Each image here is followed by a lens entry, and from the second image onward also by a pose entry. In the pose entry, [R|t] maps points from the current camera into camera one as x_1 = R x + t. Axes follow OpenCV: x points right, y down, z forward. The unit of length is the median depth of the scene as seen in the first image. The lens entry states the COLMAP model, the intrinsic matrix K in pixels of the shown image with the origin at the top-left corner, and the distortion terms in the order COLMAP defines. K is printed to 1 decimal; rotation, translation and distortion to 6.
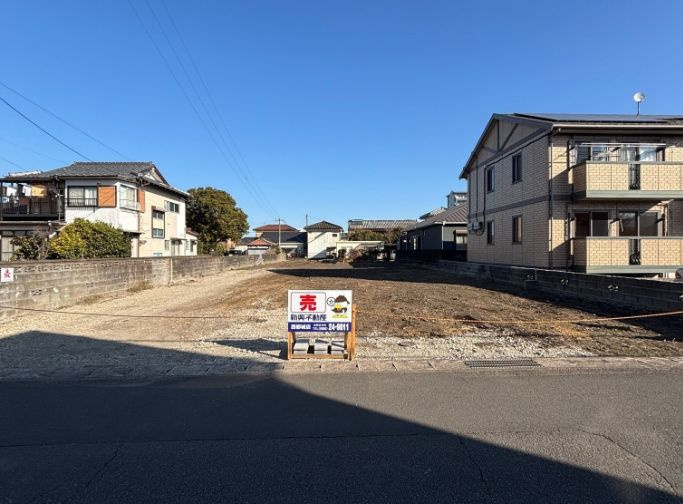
lens RADIAL K [[365.8, 0, 343.4], [0, 365.8, 256.1], [0, 0, 1]] dist [0.001772, -0.004370]
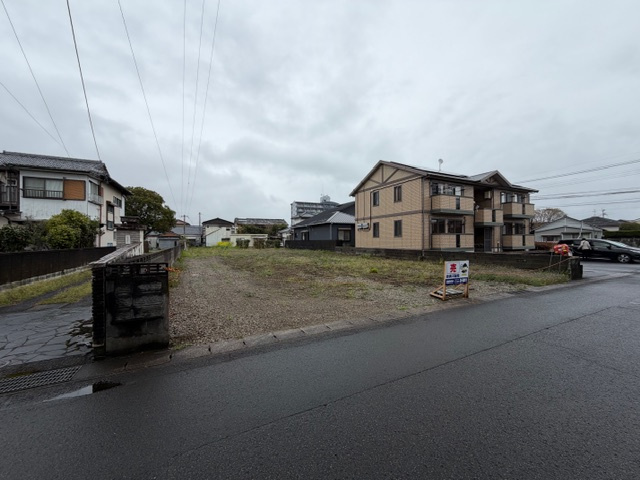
lens RADIAL K [[254.2, 0, 318.3], [0, 254.2, 237.9], [0, 0, 1]] dist [0.001830, -0.000551]
pose [[0.912081, 0.002621, 0.410002, -0.297697], [0.008196, 0.999663, -0.024623, 0.000871], [-0.409928, 0.025818, 0.911752, 0.028320]]
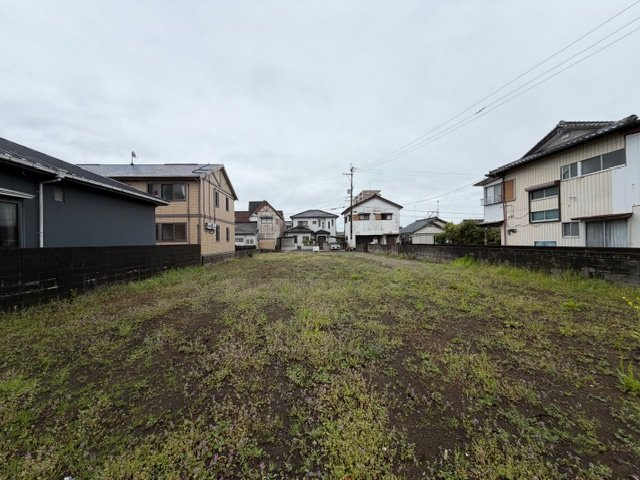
lens RADIAL K [[254.2, 0, 316.0], [0, 254.2, 239.7], [0, 0, 1]] dist [0.001830, -0.000551]
pose [[-0.999595, 0.020149, -0.020084, 0.002675], [0.020076, 0.999791, 0.003834, -0.029033], [0.020157, 0.003429, -0.999791, 1.894899]]
